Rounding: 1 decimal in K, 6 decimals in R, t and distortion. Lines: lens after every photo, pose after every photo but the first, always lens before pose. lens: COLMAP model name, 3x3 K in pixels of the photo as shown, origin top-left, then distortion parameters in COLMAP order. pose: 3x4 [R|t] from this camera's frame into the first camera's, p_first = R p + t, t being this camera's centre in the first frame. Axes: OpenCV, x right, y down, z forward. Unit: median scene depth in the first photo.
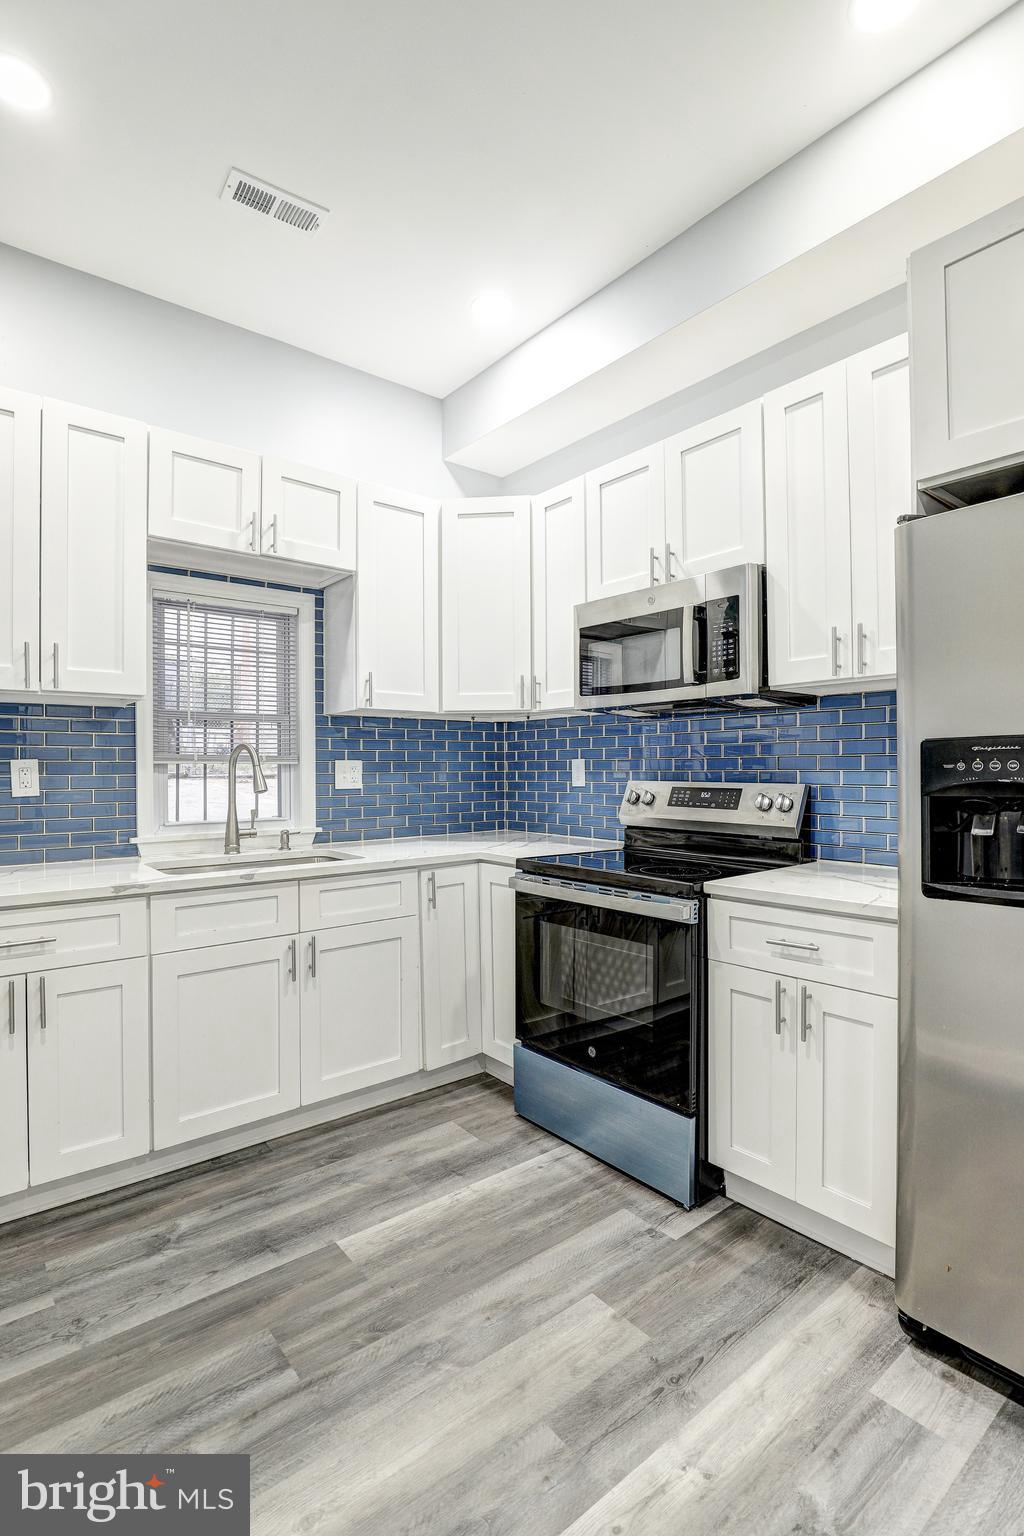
lens RADIAL K [[736.5, 0, 504.8], [0, 736.5, 770.4], [0, 0, 1]] dist [-0.031840, 0.005532]
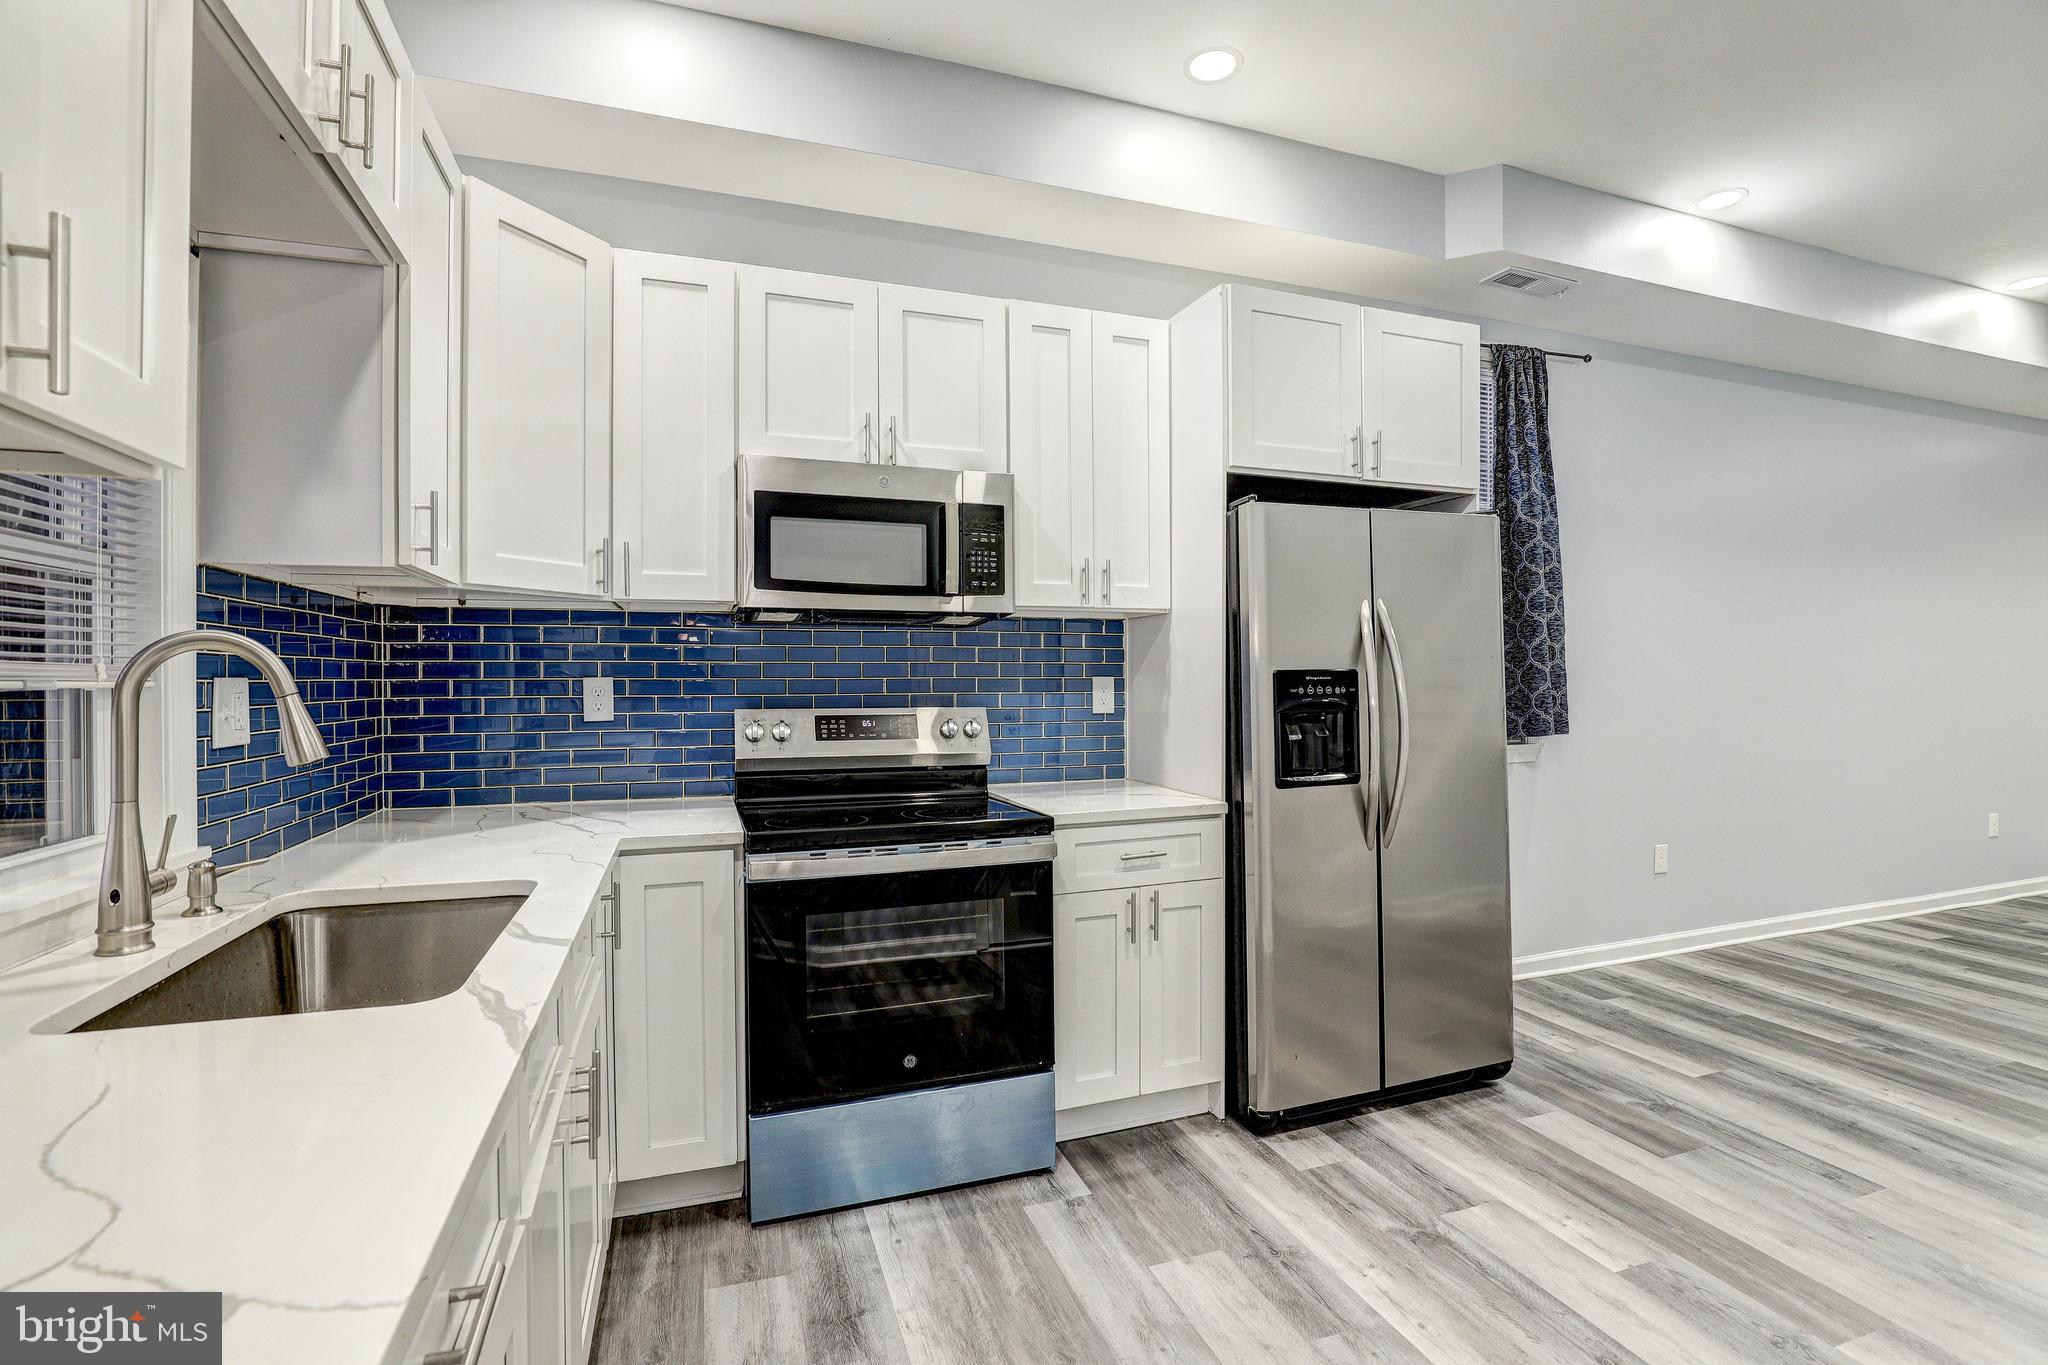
lens RADIAL K [[946.2, 0, 1024.0], [0, 946.2, 682.5], [0, 0, 1]] dist [-0.029105, 0.000072]
pose [[0.328136, 0.000347, 0.944631, -0.746108], [0.003285, 0.999993, -0.001509, -0.012003], [-0.944625, 0.003598, 0.328132, 0.538854]]
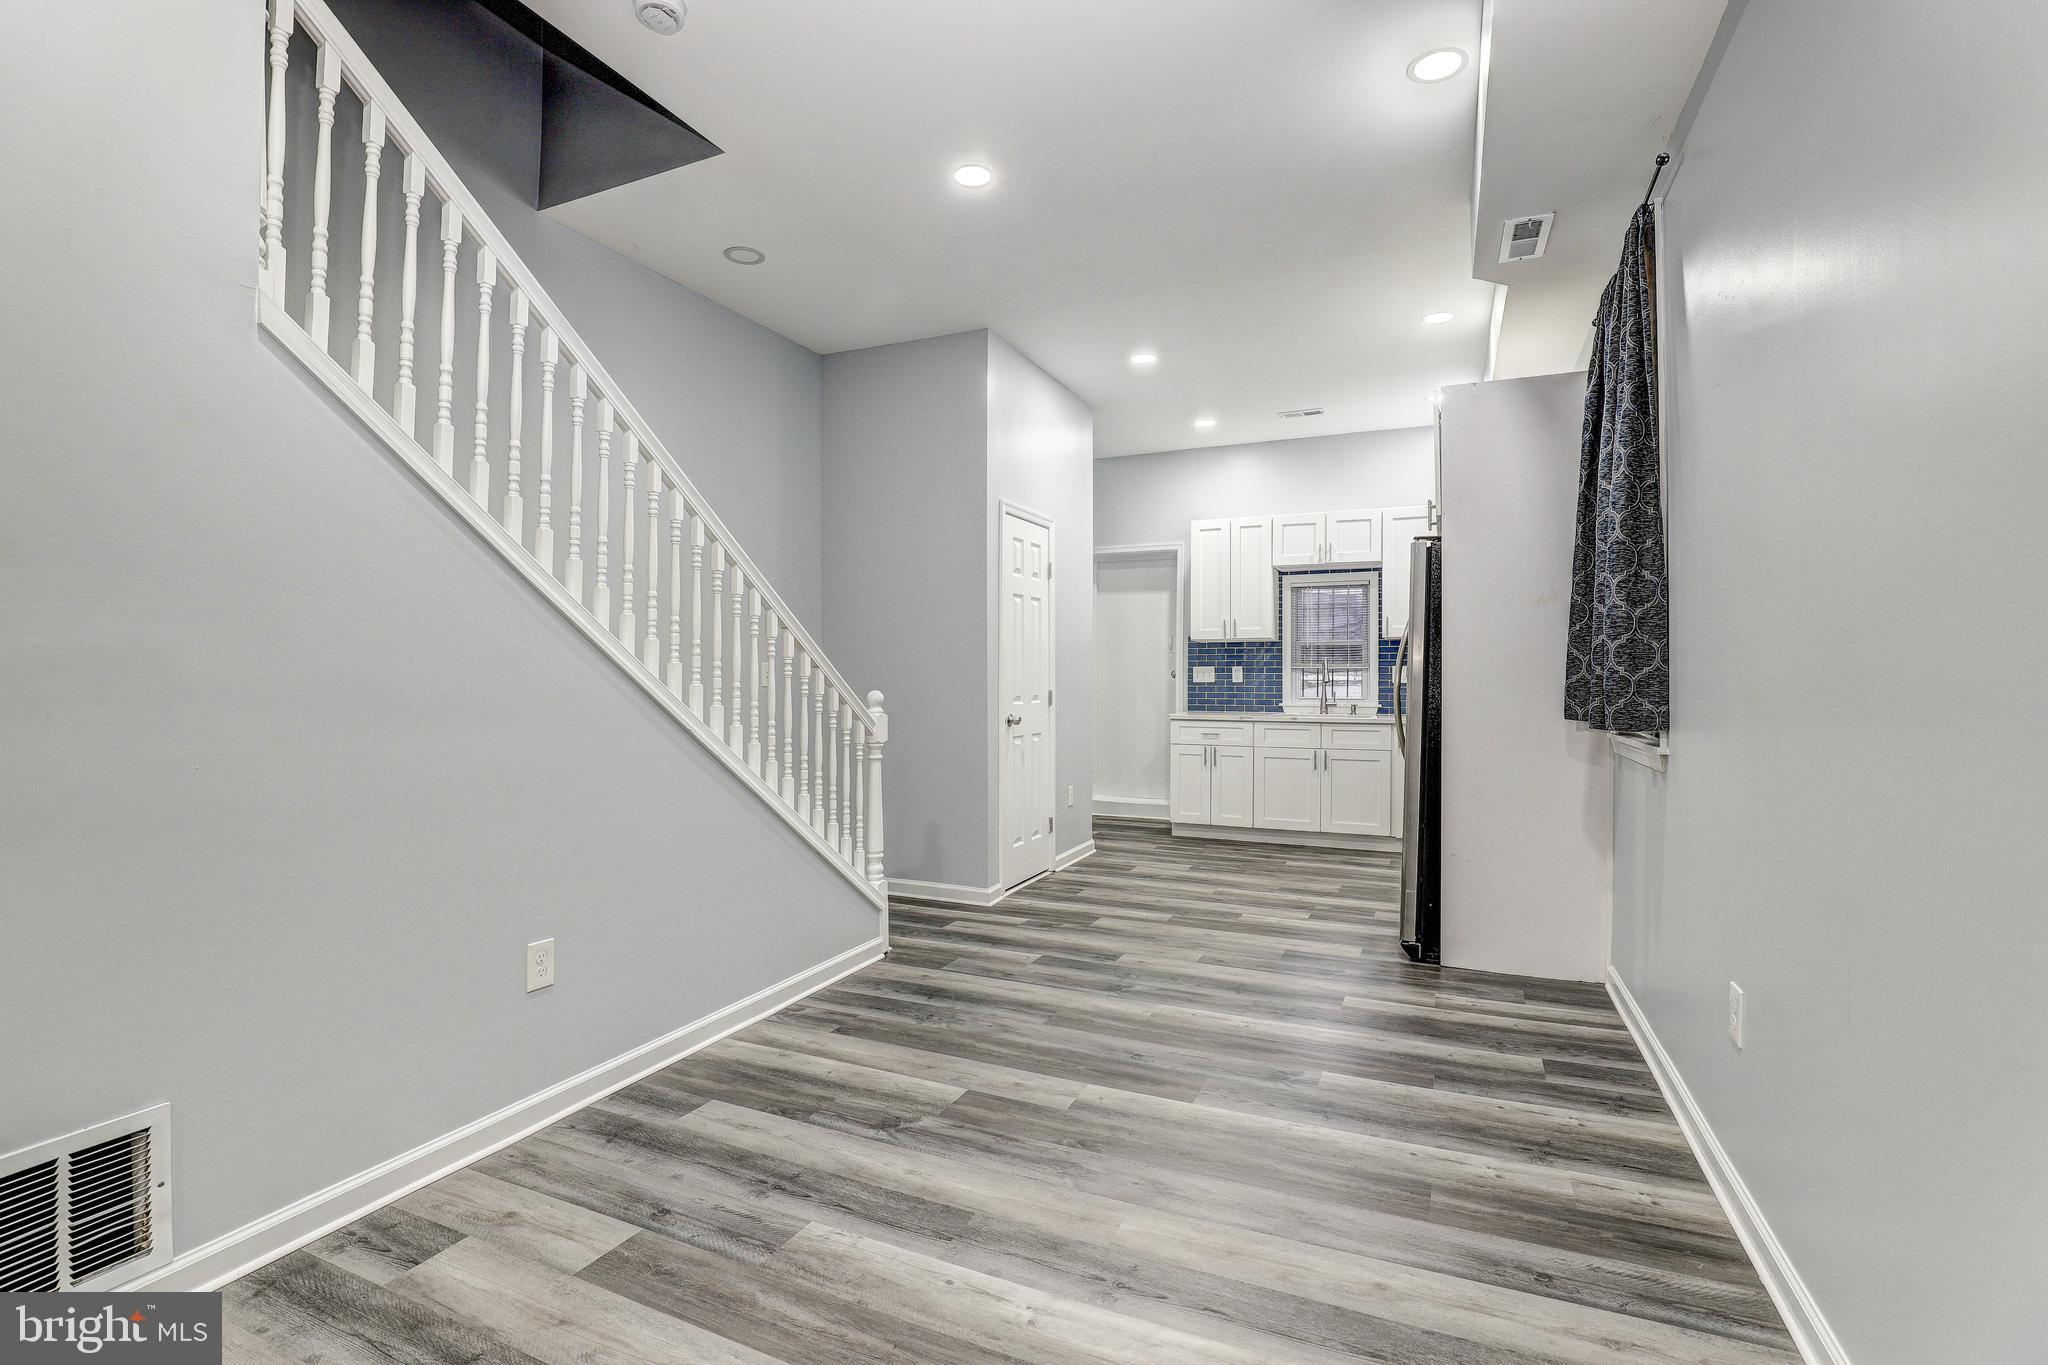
lens RADIAL K [[1116.9, 0, 1024.0], [0, 1116.9, 682.5], [0, 0, 1]] dist [-0.034396, 0.000805]
pose [[0.434494, 0.009327, -0.900627, 2.264369], [-0.006006, 0.999954, 0.007458, 0.013871], [0.900655, 0.002169, 0.434530, -1.168266]]
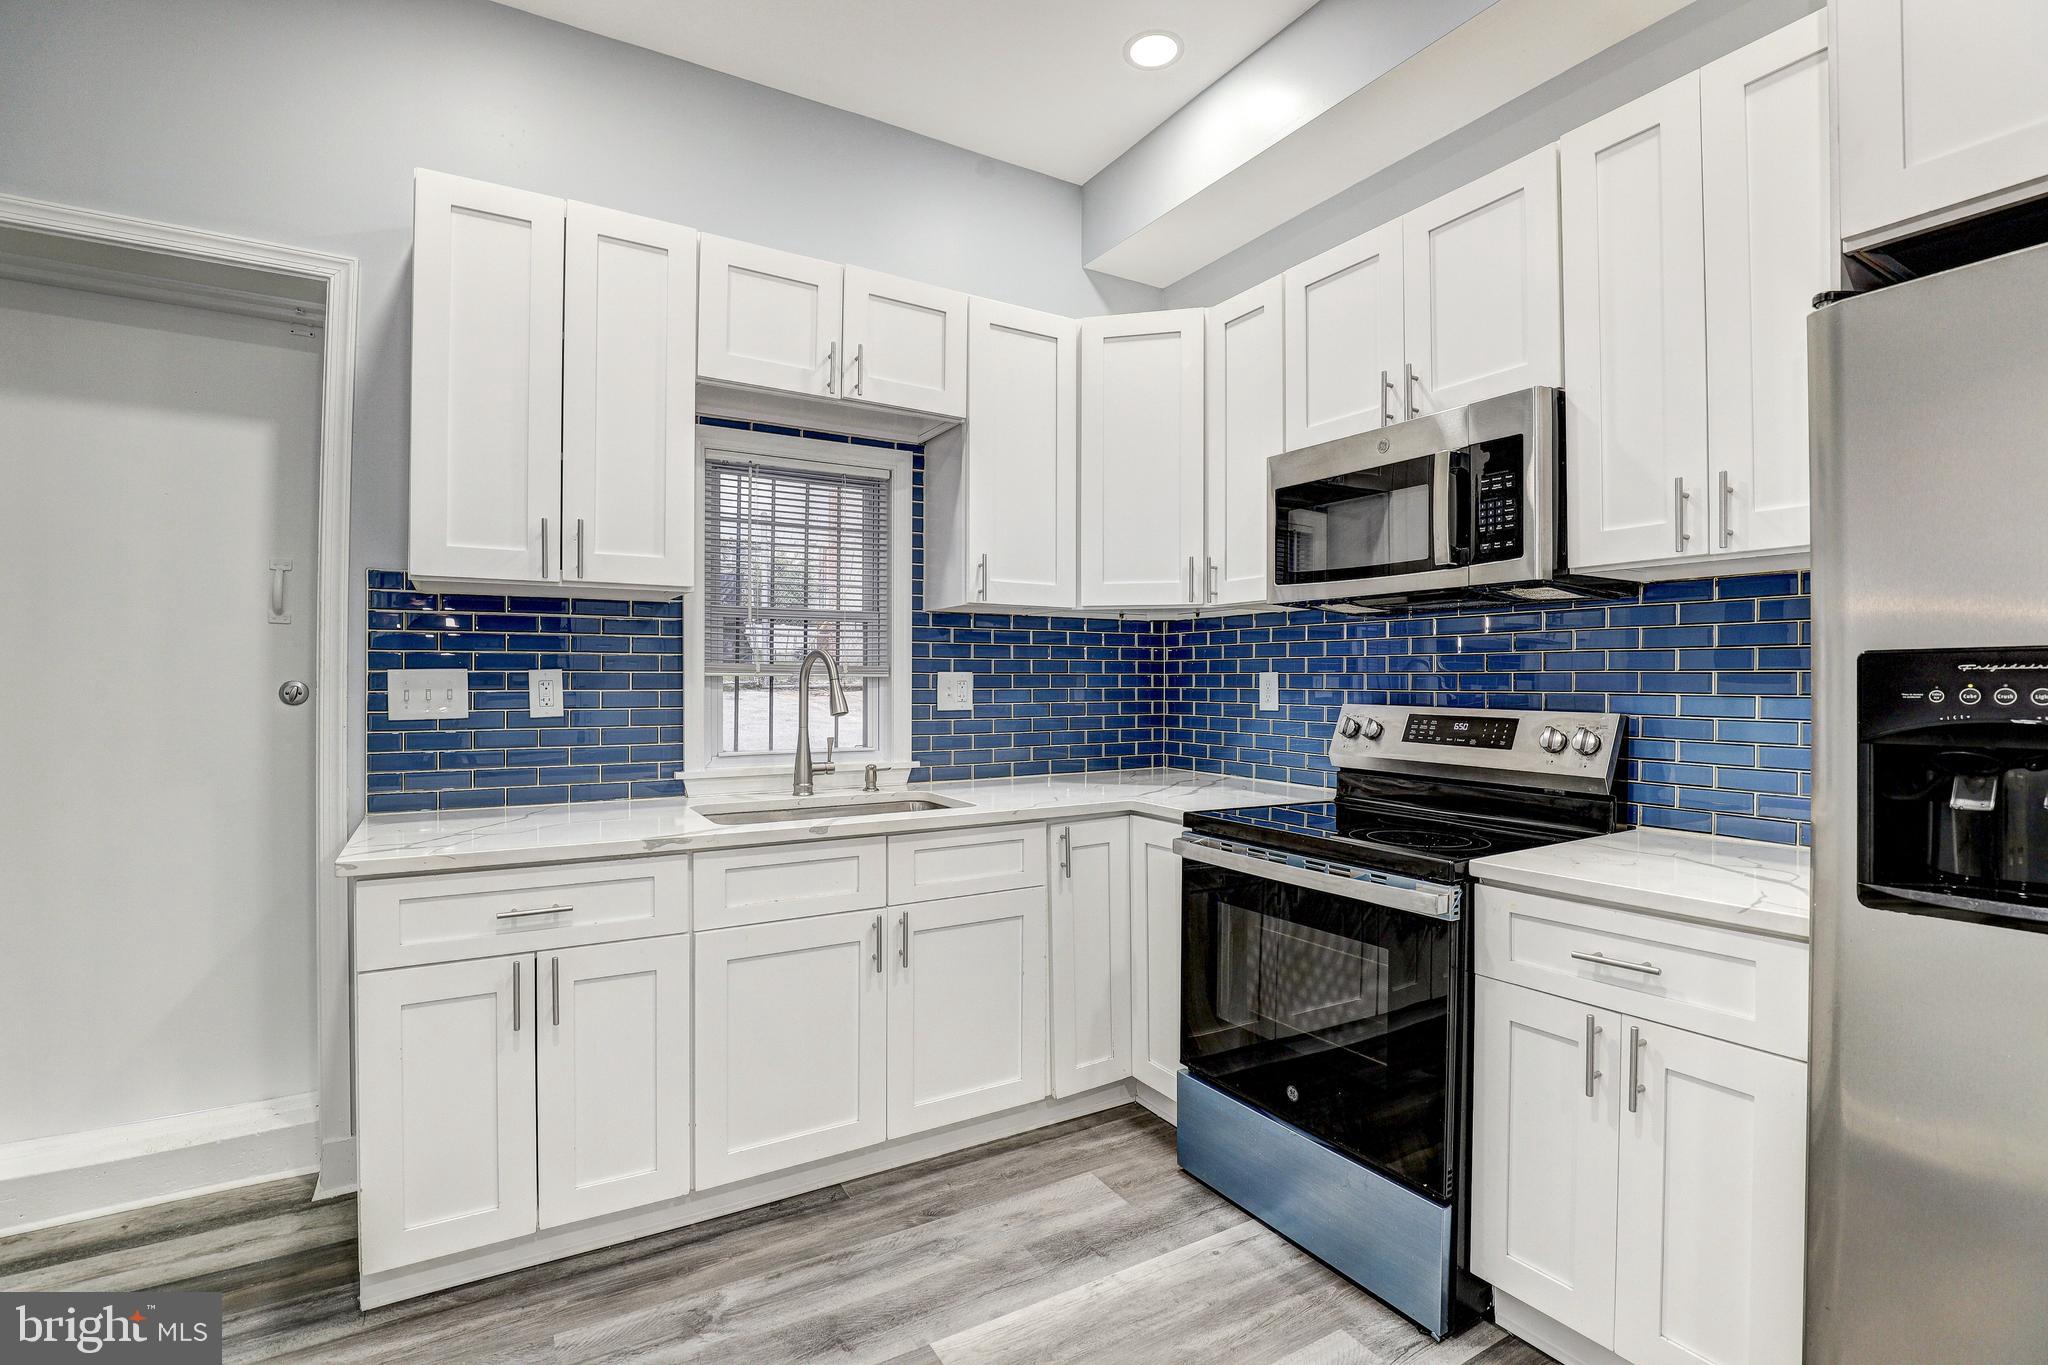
lens RADIAL K [[939.9, 0, 1024.0], [0, 939.9, 682.5], [0, 0, 1]] dist [-0.035520, 0.005904]
pose [[0.990444, 0.008039, -0.137684, -0.014964], [-0.007816, 0.999967, 0.002164, -0.007680], [0.137697, -0.001067, 0.990474, 0.082231]]
